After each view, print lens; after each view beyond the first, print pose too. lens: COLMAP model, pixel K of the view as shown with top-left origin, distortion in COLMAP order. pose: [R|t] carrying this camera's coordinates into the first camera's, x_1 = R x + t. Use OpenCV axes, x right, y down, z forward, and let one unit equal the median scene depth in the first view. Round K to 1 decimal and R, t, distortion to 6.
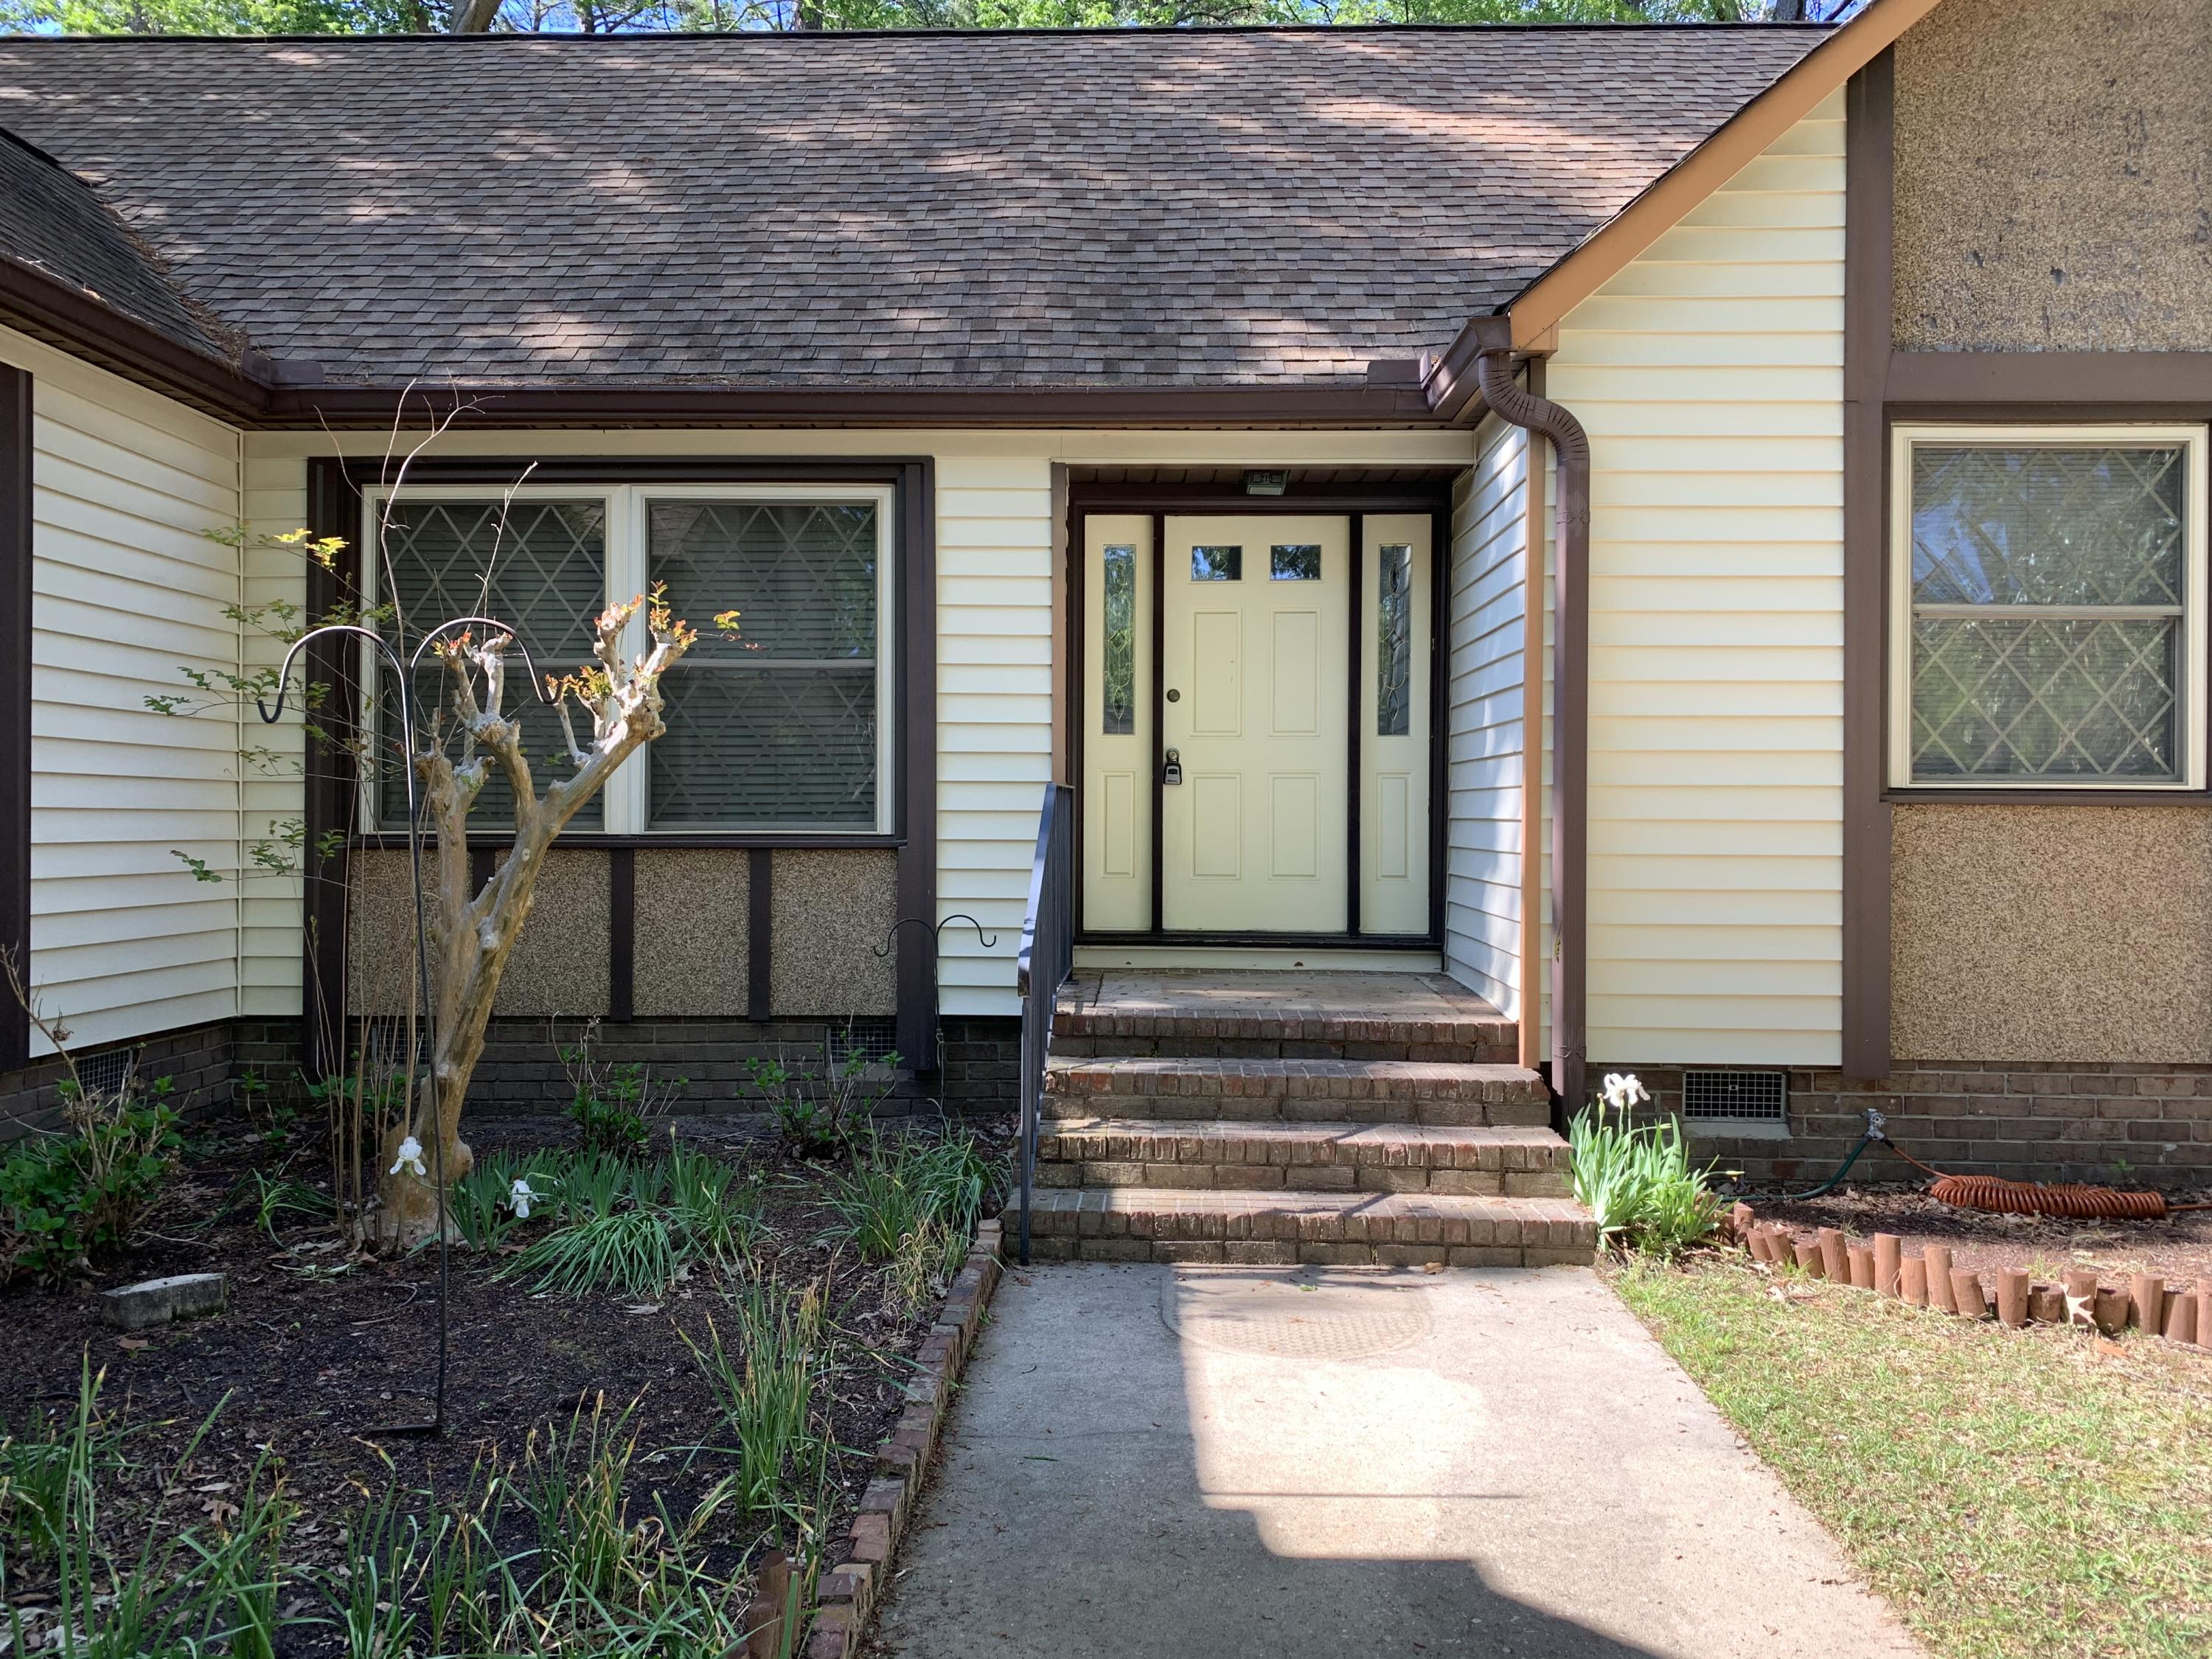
lens RADIAL K [[1693.1, 0, 1117.7], [0, 1693.1, 823.4], [0, 0, 1]] dist [0.052070, -0.080872]
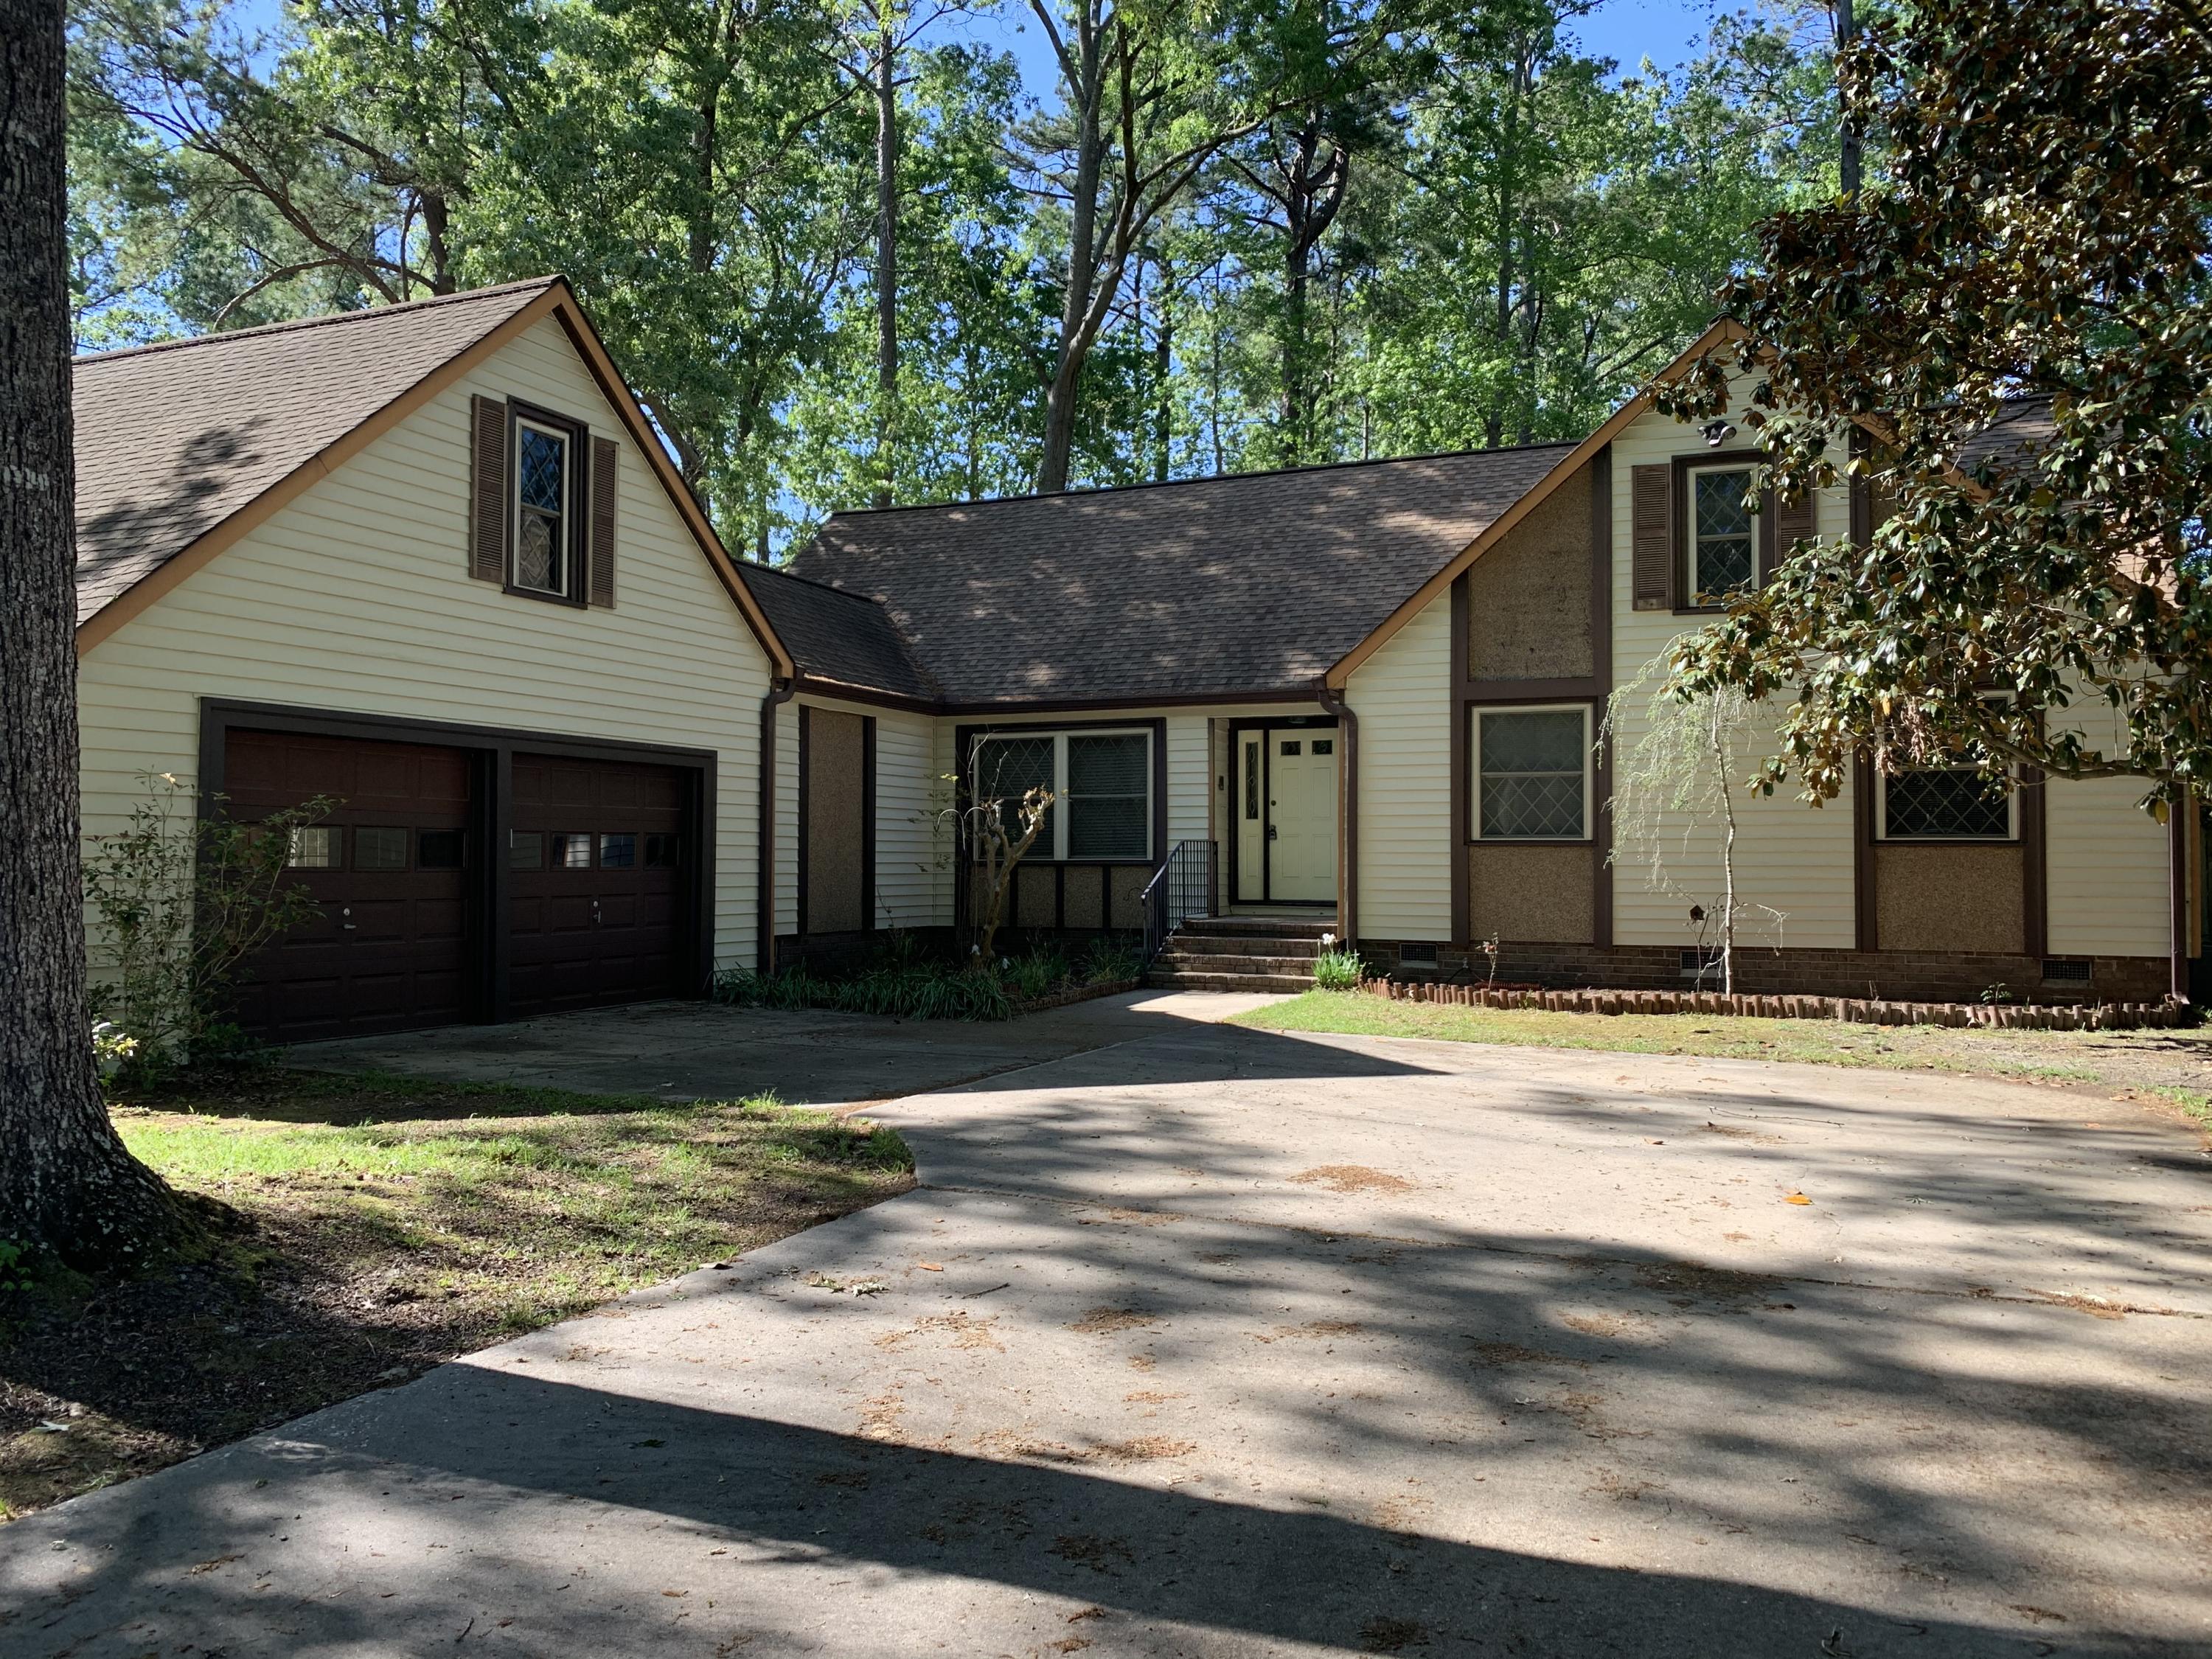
lens RADIAL K [[1693.1, 0, 1117.7], [0, 1693.1, 823.4], [0, 0, 1]] dist [0.052070, -0.080872]
pose [[0.931002, -0.012990, -0.364783, 0.779567], [0.004066, 0.999674, -0.025221, 0.016100], [0.364991, 0.021998, 0.930751, -1.476551]]
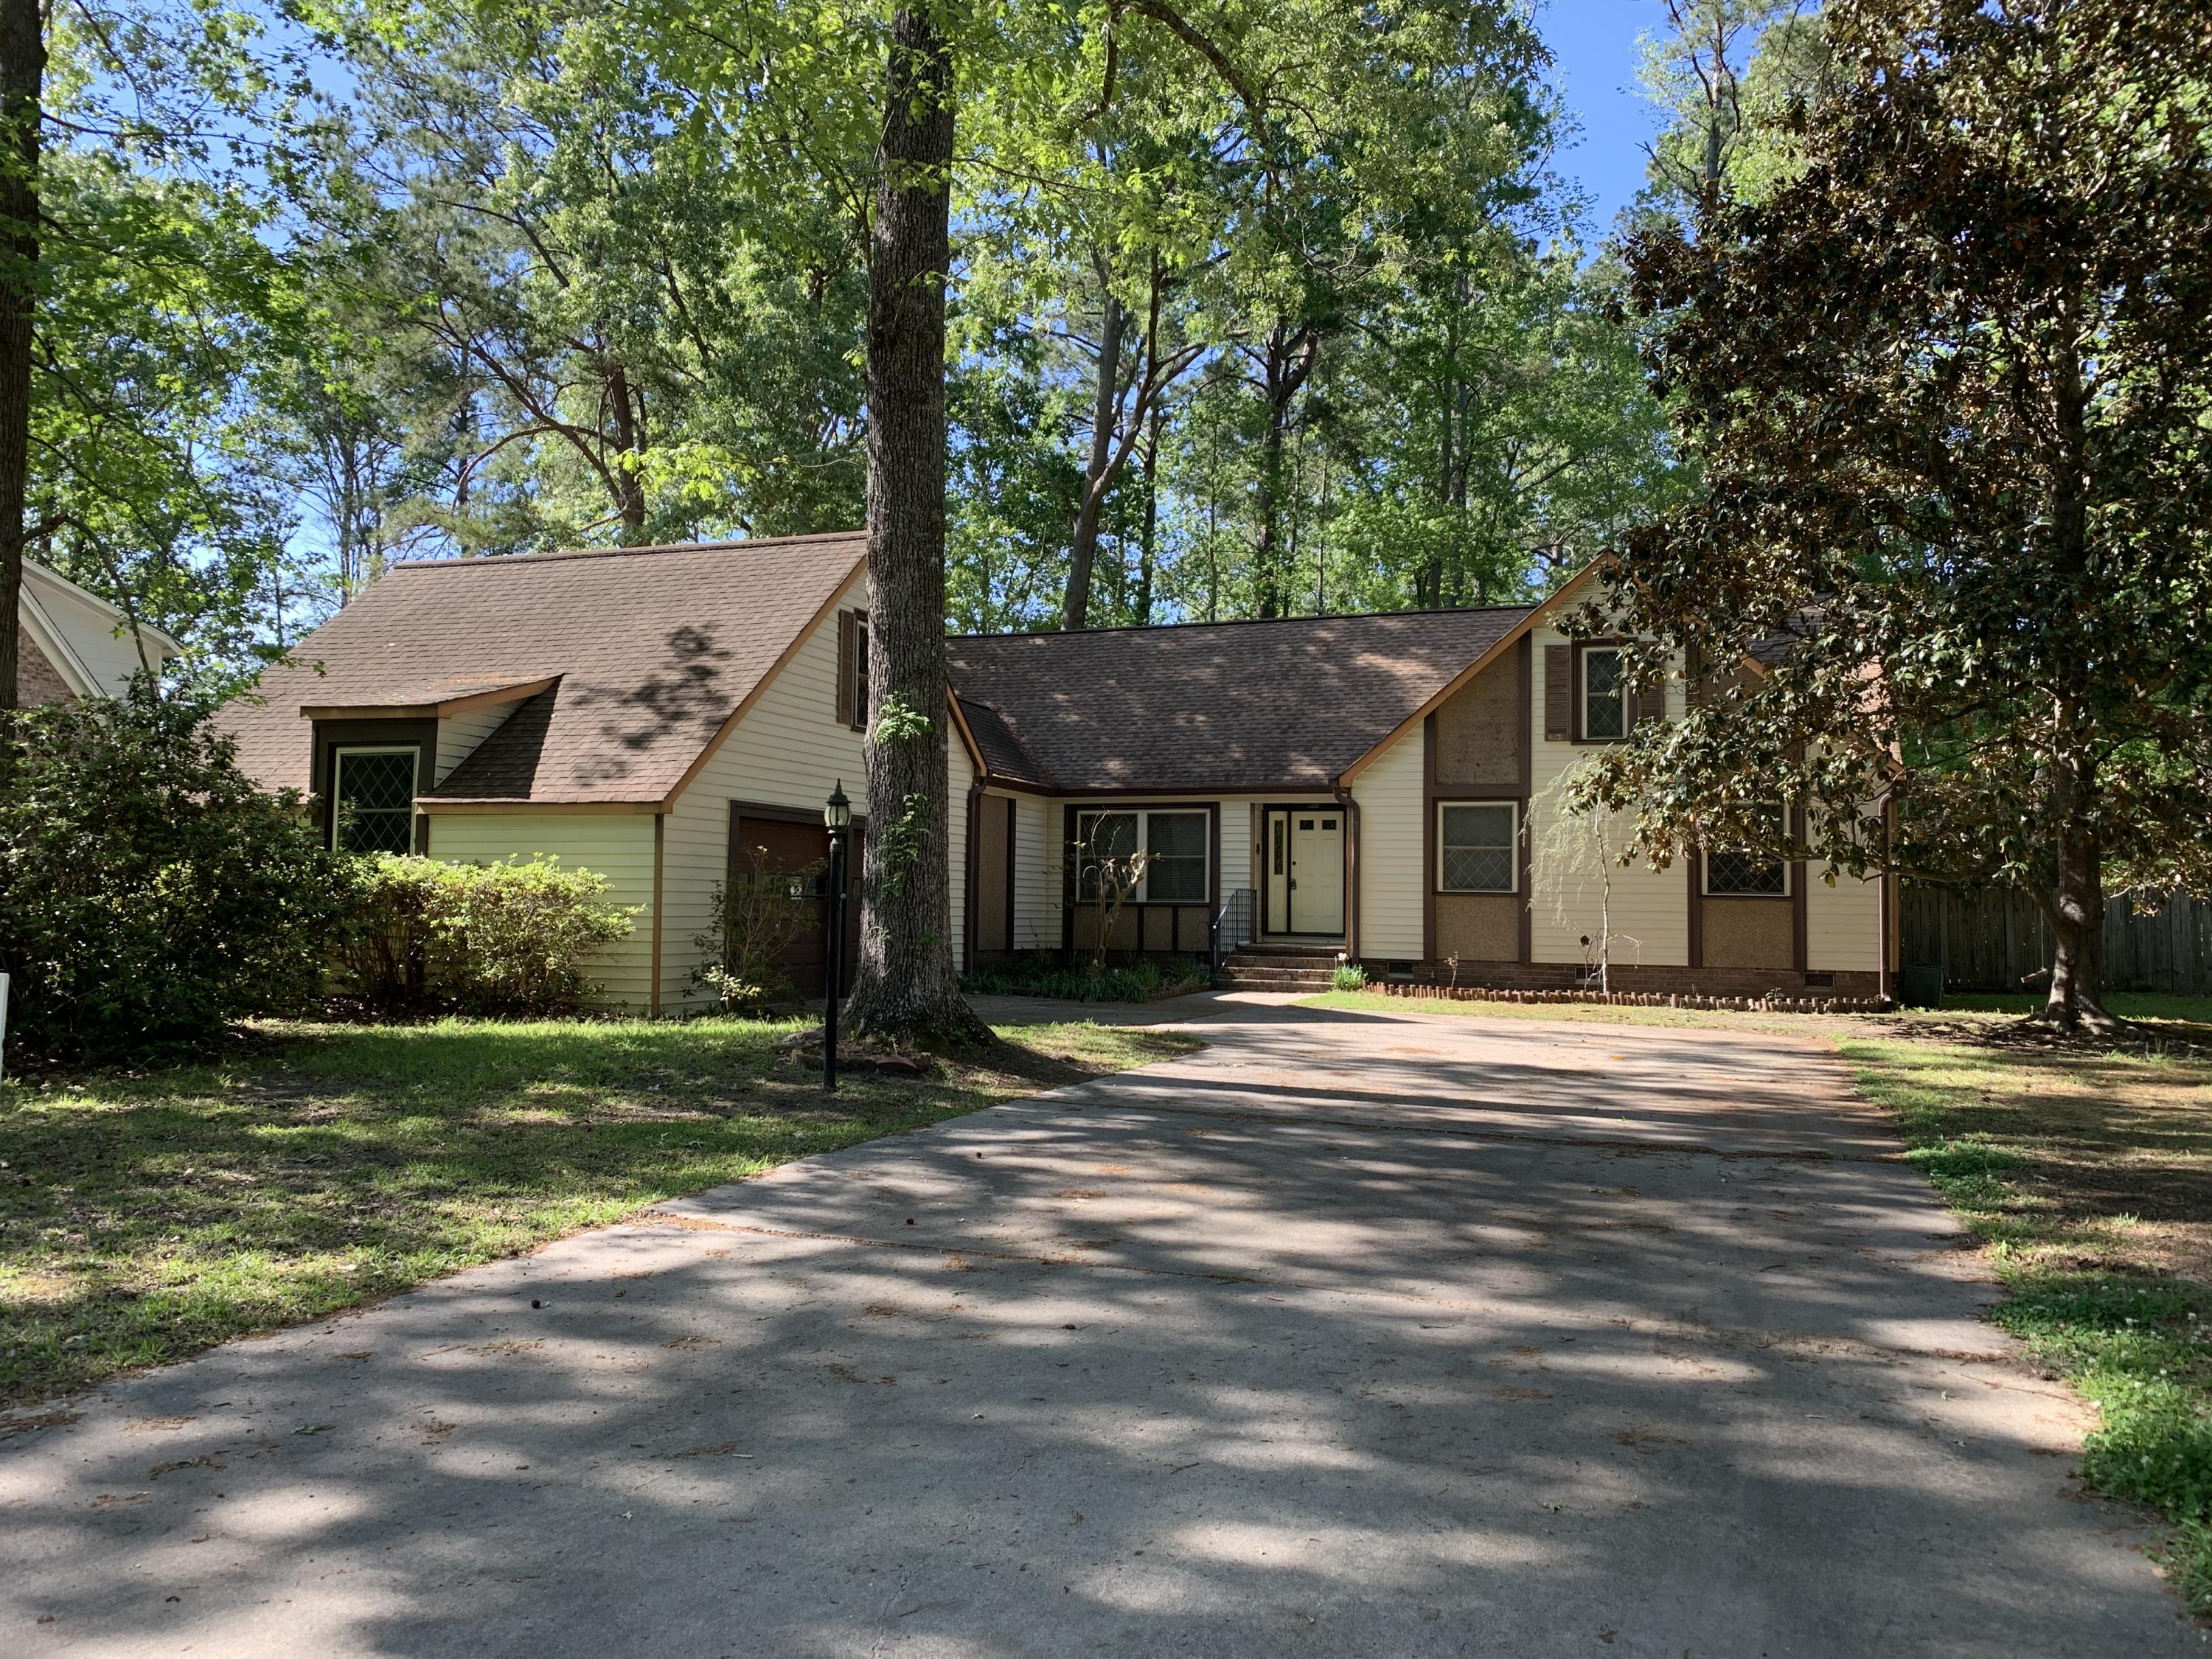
lens RADIAL K [[1664.9, 0, 1110.2], [0, 1664.9, 825.8], [0, 0, 1]] dist [0.050031, -0.078628]
pose [[0.944261, -0.009723, -0.329054, 0.869231], [-0.007907, 0.998605, -0.052198, 0.030886], [0.329103, 0.051891, 0.942867, -2.534159]]
